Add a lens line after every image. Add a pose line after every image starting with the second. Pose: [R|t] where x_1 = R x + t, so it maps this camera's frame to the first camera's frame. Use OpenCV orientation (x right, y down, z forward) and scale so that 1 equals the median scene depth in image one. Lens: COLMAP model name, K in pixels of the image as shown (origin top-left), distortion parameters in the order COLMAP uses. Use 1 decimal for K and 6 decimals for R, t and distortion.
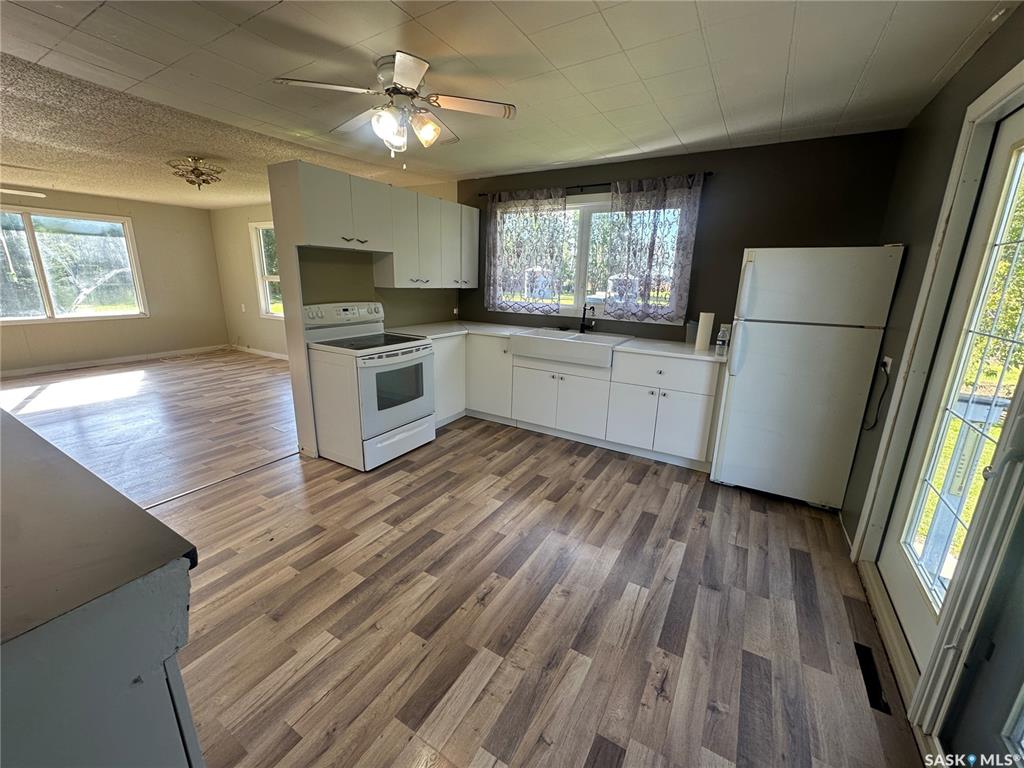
lens RADIAL K [[407.6, 0, 515.3], [0, 407.6, 384.2], [0, 0, 1]] dist [-0.006715, 0.000778]
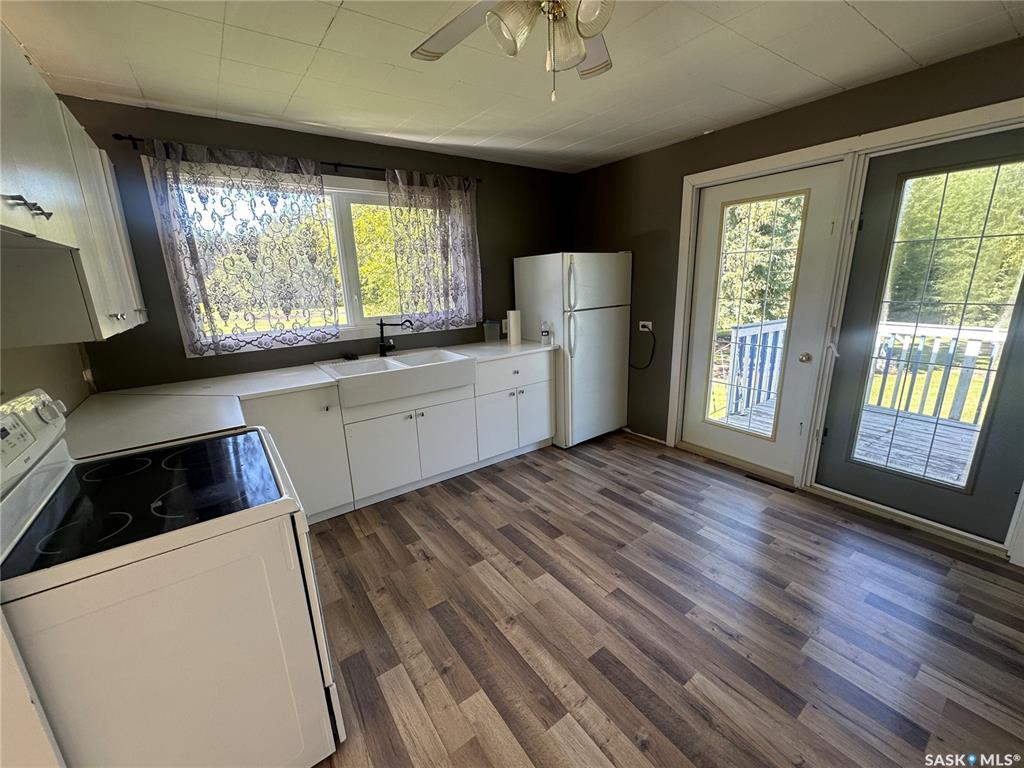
lens RADIAL K [[407.6, 0, 512.5], [0, 407.6, 382.5], [0, 0, 1]] dist [-0.006715, 0.000778]
pose [[0.401674, -0.265519, 0.876446, -0.631033], [0.273250, 0.948199, 0.162027, -0.197462], [-0.874067, 0.174407, 0.453420, 0.626367]]
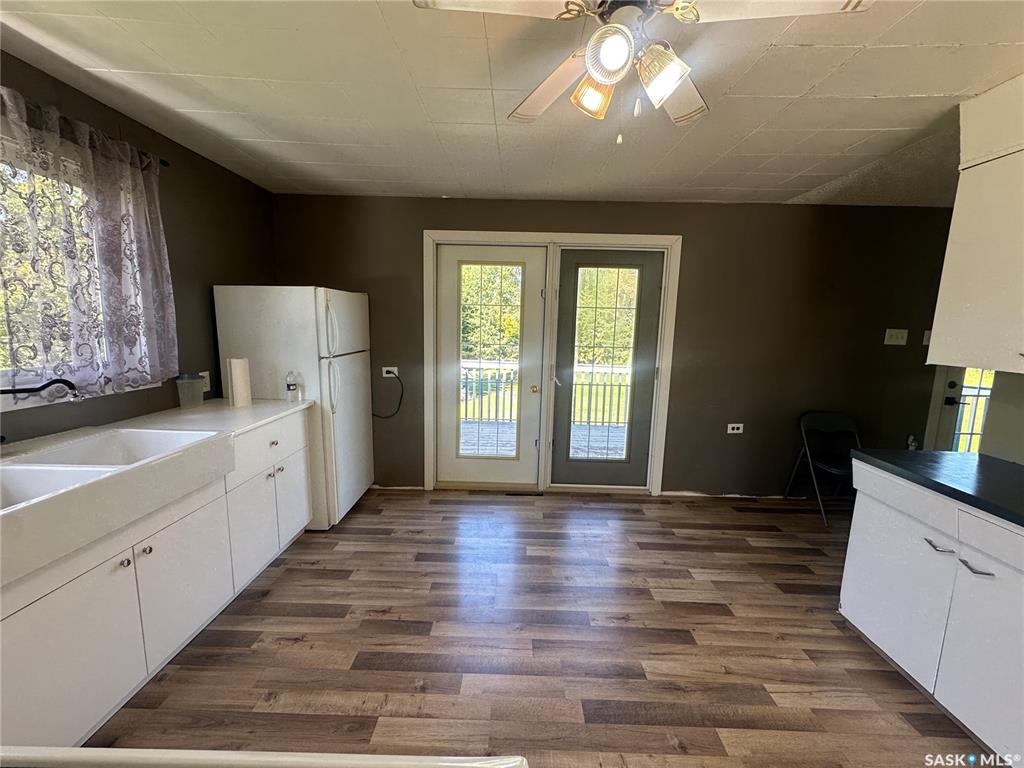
lens RADIAL K [[407.6, 0, 511.3], [0, 407.6, 383.0], [0, 0, 1]] dist [-0.006715, 0.000778]
pose [[-0.492157, -0.159620, 0.855747, -0.521476], [0.186729, 0.940804, 0.282878, -0.292986], [-0.850243, 0.299013, -0.433217, 1.052301]]
